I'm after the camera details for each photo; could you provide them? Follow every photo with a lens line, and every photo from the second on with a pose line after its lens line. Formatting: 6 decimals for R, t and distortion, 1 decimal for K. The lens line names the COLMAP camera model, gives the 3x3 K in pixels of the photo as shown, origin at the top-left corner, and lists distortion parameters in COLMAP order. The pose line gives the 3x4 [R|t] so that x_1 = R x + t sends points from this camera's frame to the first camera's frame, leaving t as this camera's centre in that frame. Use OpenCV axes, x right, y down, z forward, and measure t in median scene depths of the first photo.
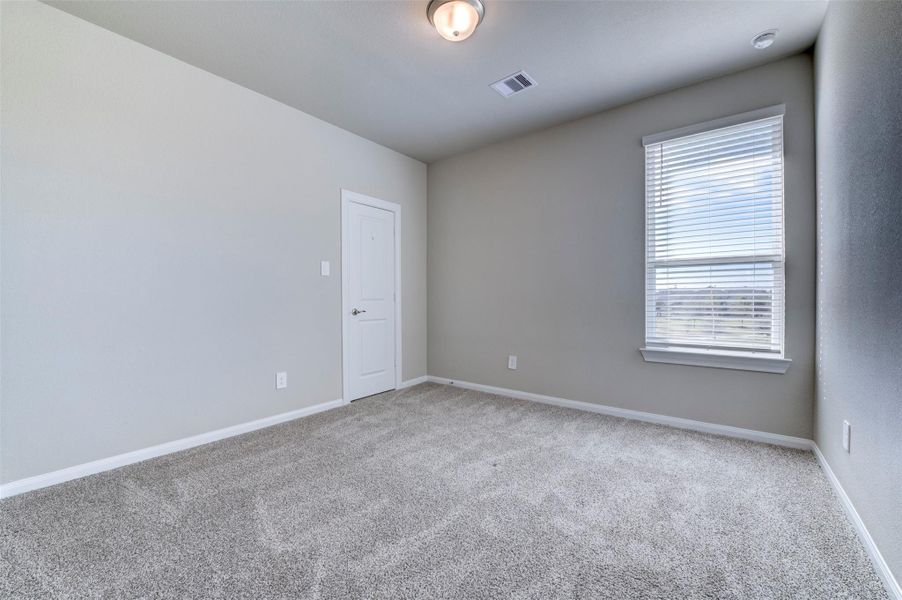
lens RADIAL K [[374.4, 0, 448.4], [0, 374.4, 302.3], [0, 0, 1]] dist [-0.012378, -0.002204]
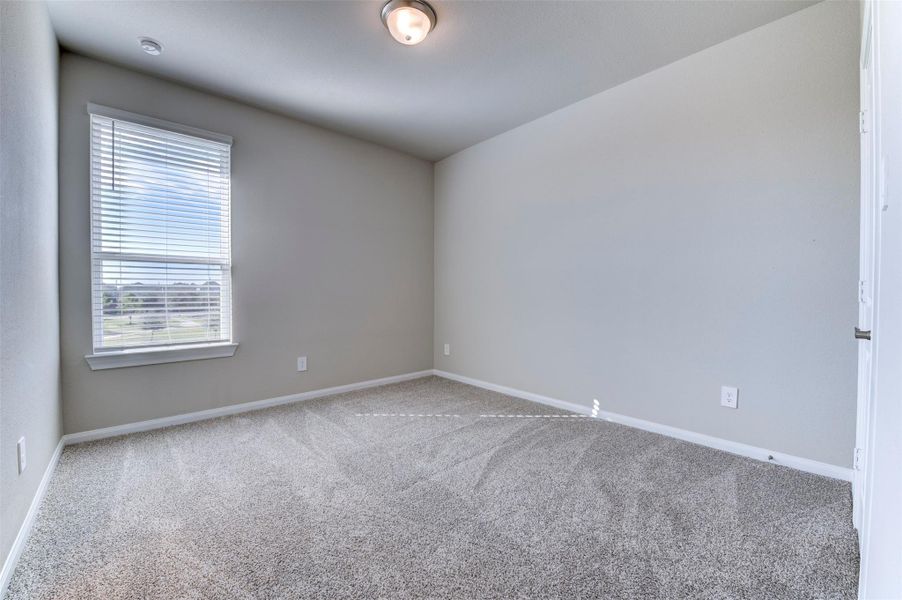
lens RADIAL K [[354.8, 0, 447.4], [0, 354.8, 298.1], [0, 0, 1]] dist [-0.023201, -0.000247]
pose [[0.158553, -0.009561, 0.987304, -0.112478], [0.011347, 0.999905, 0.007861, -0.000654], [-0.987285, 0.009957, 0.158646, 0.089037]]
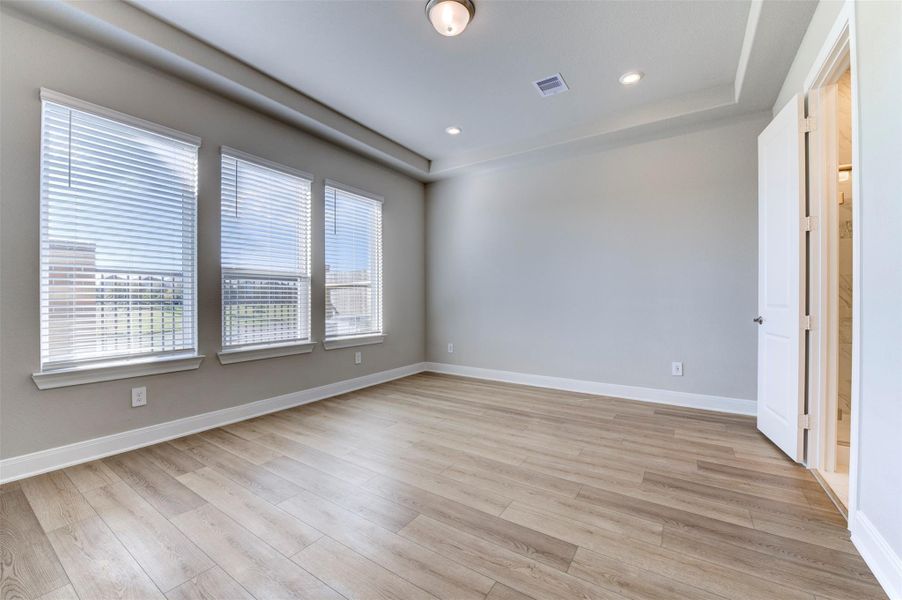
lens RADIAL K [[404.2, 0, 451.1], [0, 404.2, 304.7], [0, 0, 1]] dist [-0.005207, -0.000215]
pose [[-0.133123, -0.003391, 0.991094, -0.927584], [0.015735, 0.999861, 0.005534, -0.001150], [-0.990975, 0.016331, -0.133051, 0.755400]]
